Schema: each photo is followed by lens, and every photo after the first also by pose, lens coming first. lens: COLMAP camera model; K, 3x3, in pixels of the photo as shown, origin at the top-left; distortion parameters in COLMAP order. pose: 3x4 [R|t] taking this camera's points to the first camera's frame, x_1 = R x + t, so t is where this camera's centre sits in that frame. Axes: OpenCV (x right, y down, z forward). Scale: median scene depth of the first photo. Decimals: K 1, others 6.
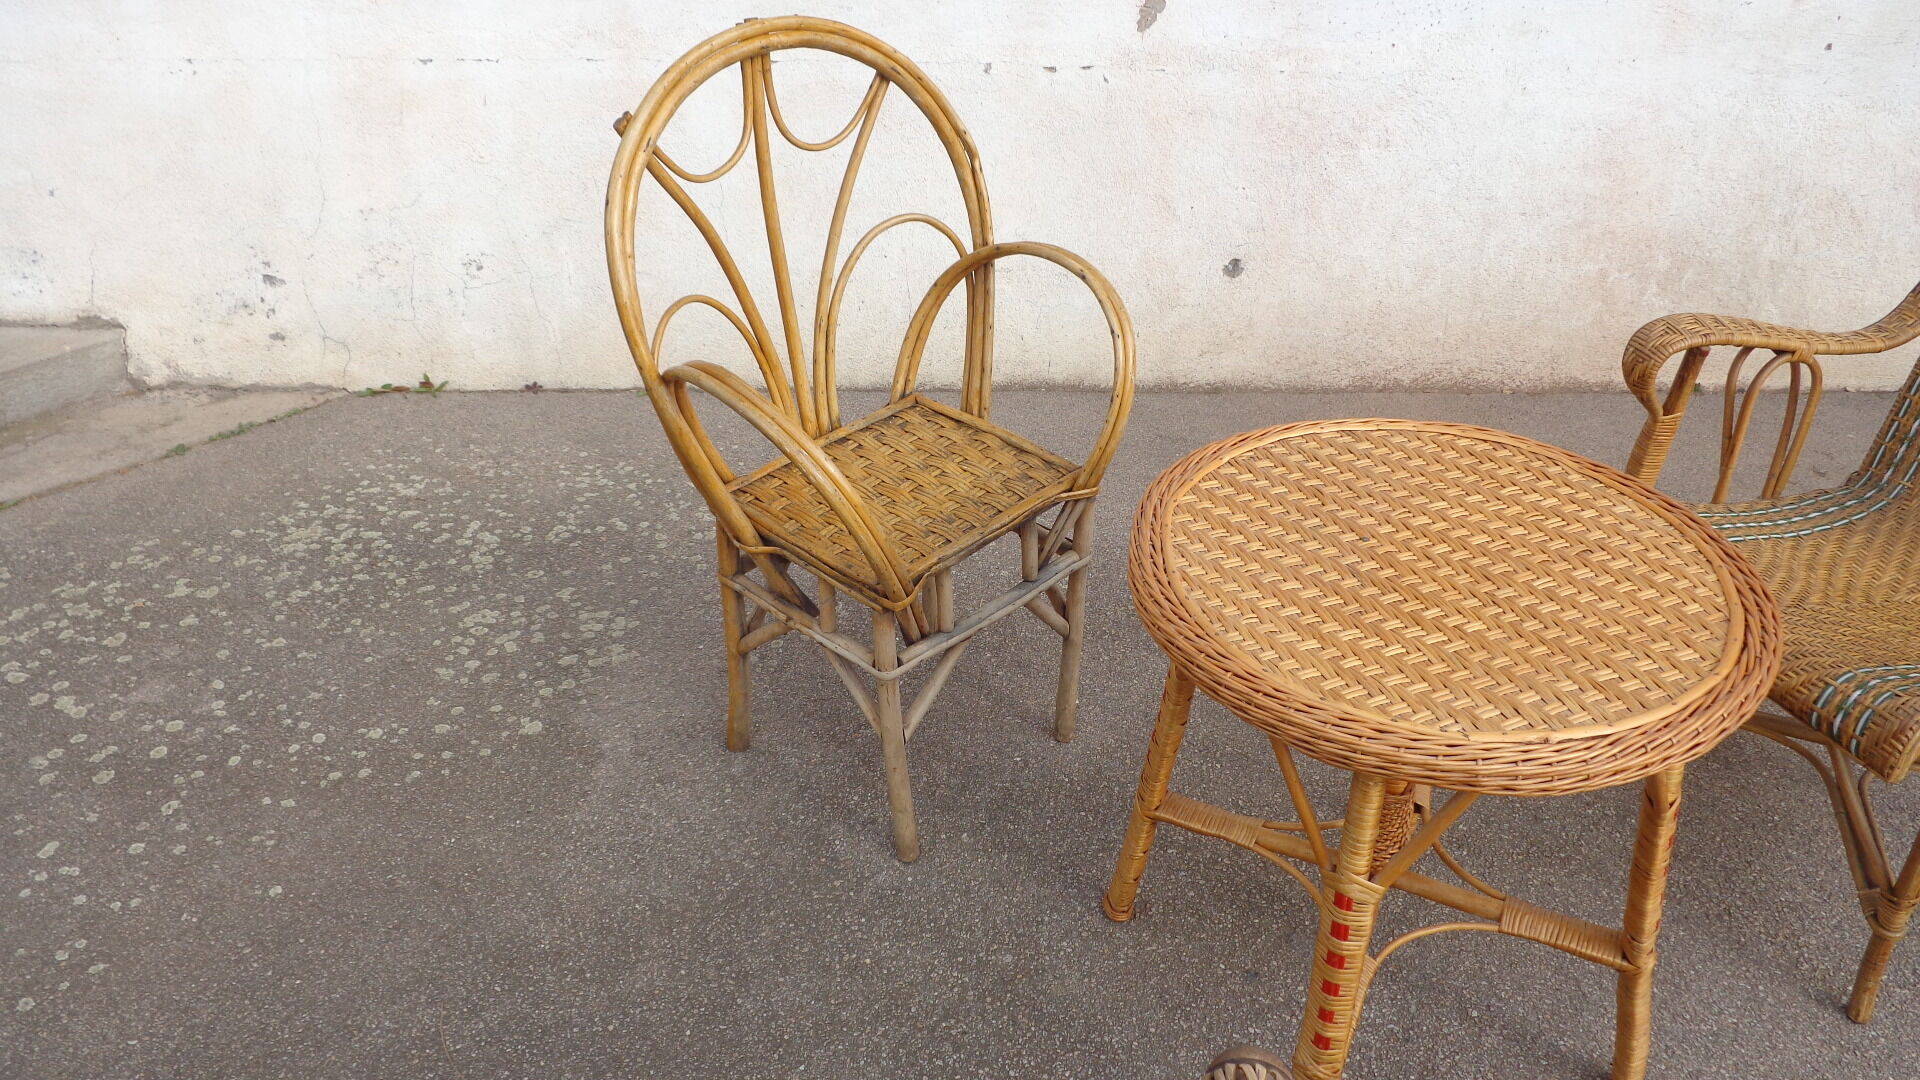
lens RADIAL K [[1424.5, 0, 957.8], [0, 1424.5, 530.3], [0, 0, 1]] dist [-0.005559, -0.004502]
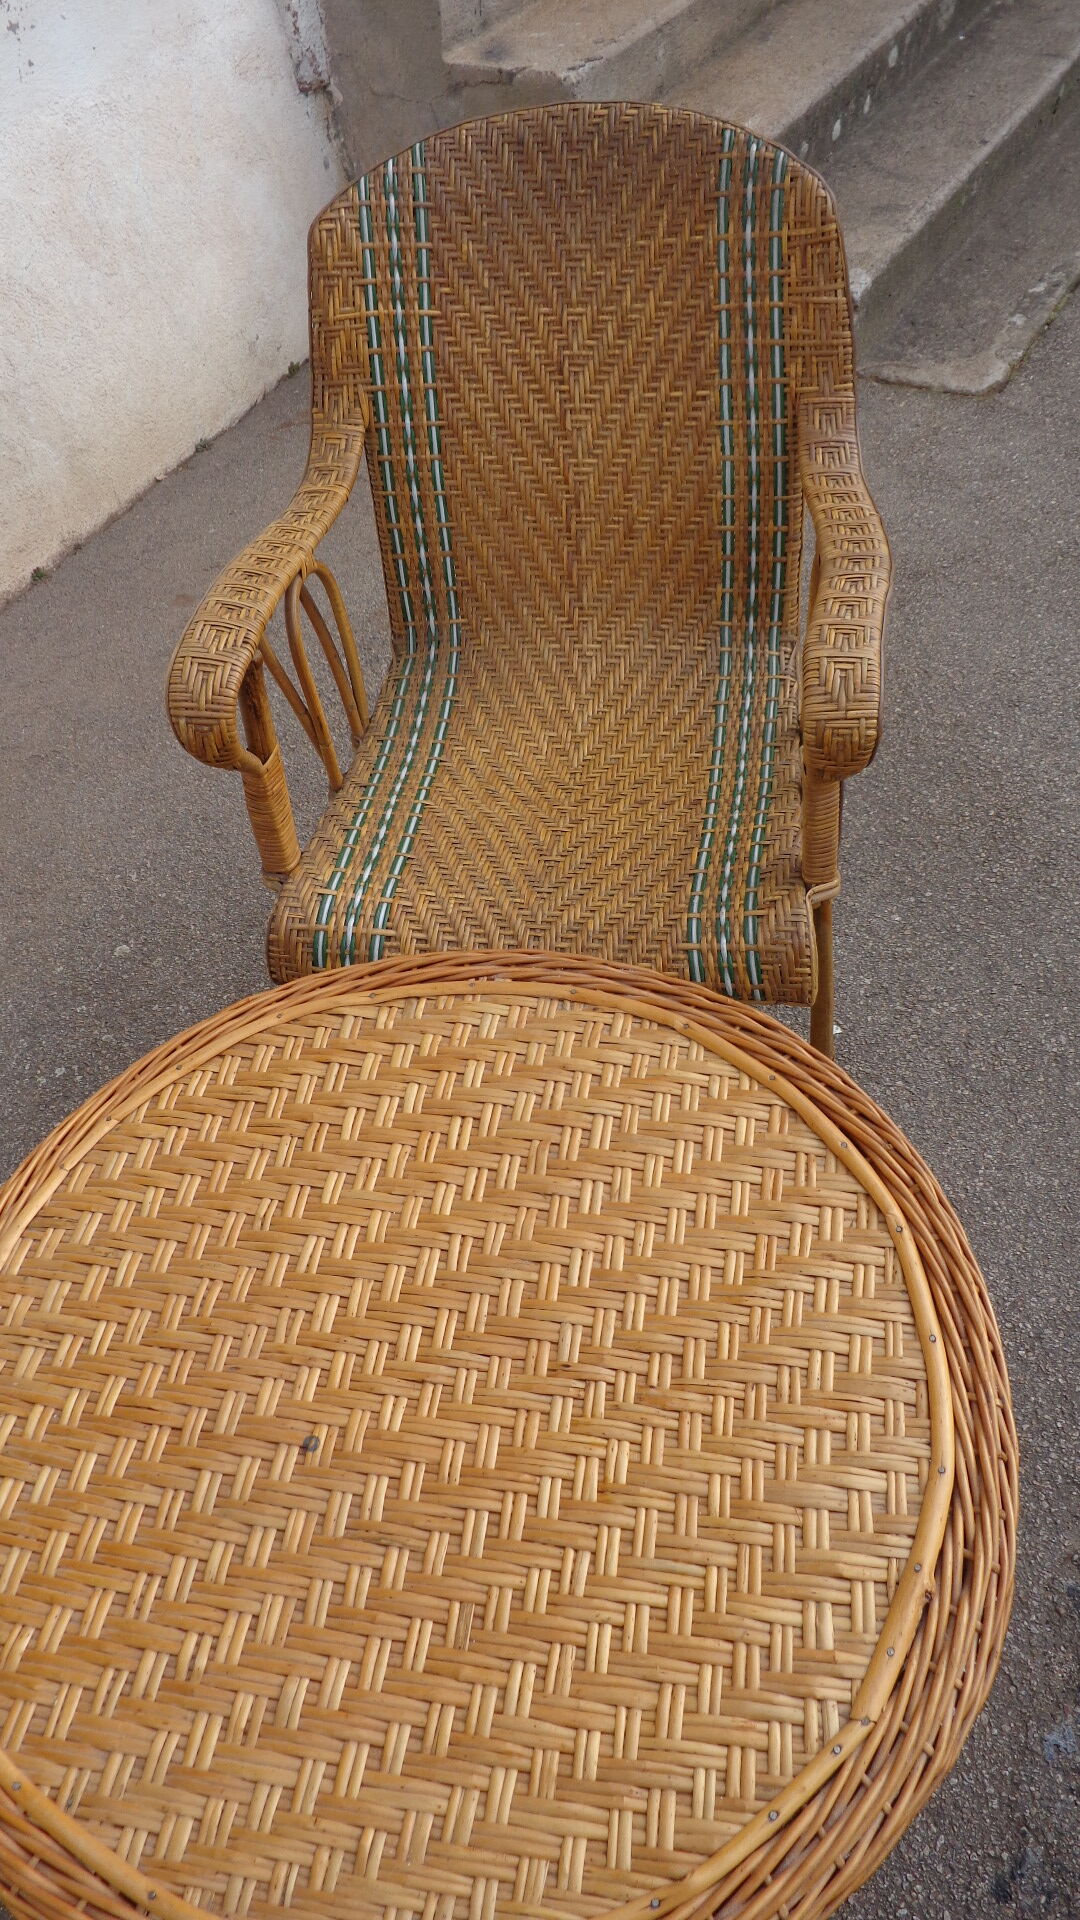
lens RADIAL K [[1424.5, 0, 539.0], [0, 1424.5, 959.0], [0, 0, 1]] dist [-0.005559, -0.004502]
pose [[0.485684, -0.688009, 0.539217, 0.118484], [0.544999, 0.720622, 0.428579, -0.212237], [-0.683437, 0.085719, 0.724959, 0.389267]]
